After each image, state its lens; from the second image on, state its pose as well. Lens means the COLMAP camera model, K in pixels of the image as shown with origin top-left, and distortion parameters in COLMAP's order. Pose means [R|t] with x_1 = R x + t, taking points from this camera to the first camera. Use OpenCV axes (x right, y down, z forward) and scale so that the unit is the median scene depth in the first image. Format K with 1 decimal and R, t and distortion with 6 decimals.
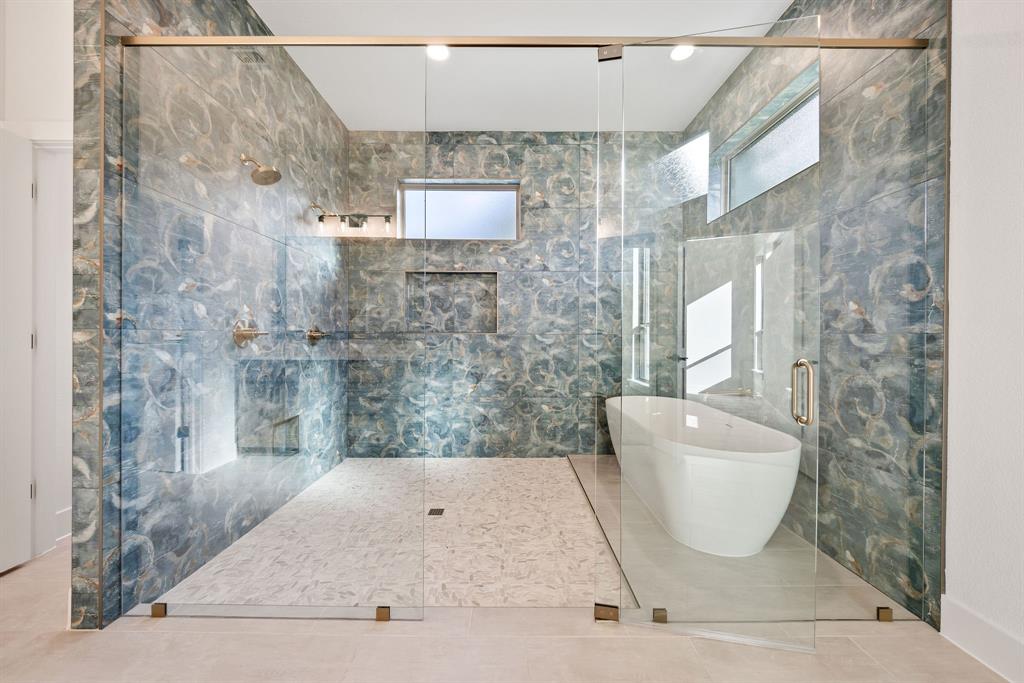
lens RADIAL K [[392.7, 0, 508.8], [0, 392.7, 339.1], [0, 0, 1]] dist [0.001320, 0.000085]
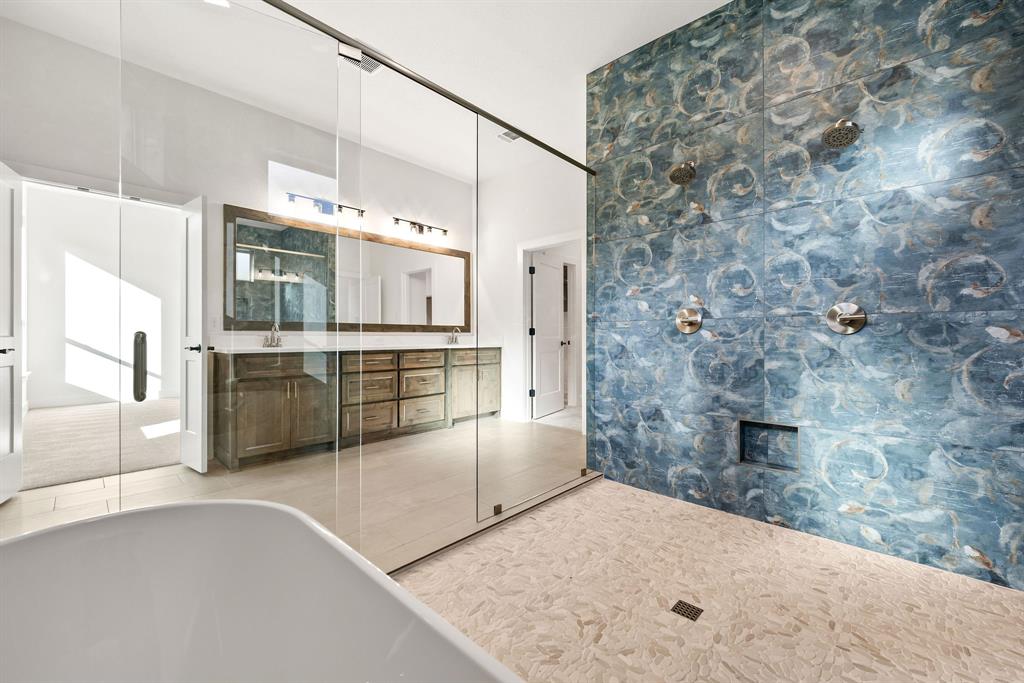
lens RADIAL K [[411.5, 0, 513.4], [0, 411.5, 336.3], [0, 0, 1]] dist [-0.000692, -0.000095]
pose [[-0.685809, -0.008918, -0.727727, 0.536151], [-0.010627, 0.999941, -0.002239, 0.037609], [0.727704, 0.006198, -0.685863, 1.469864]]
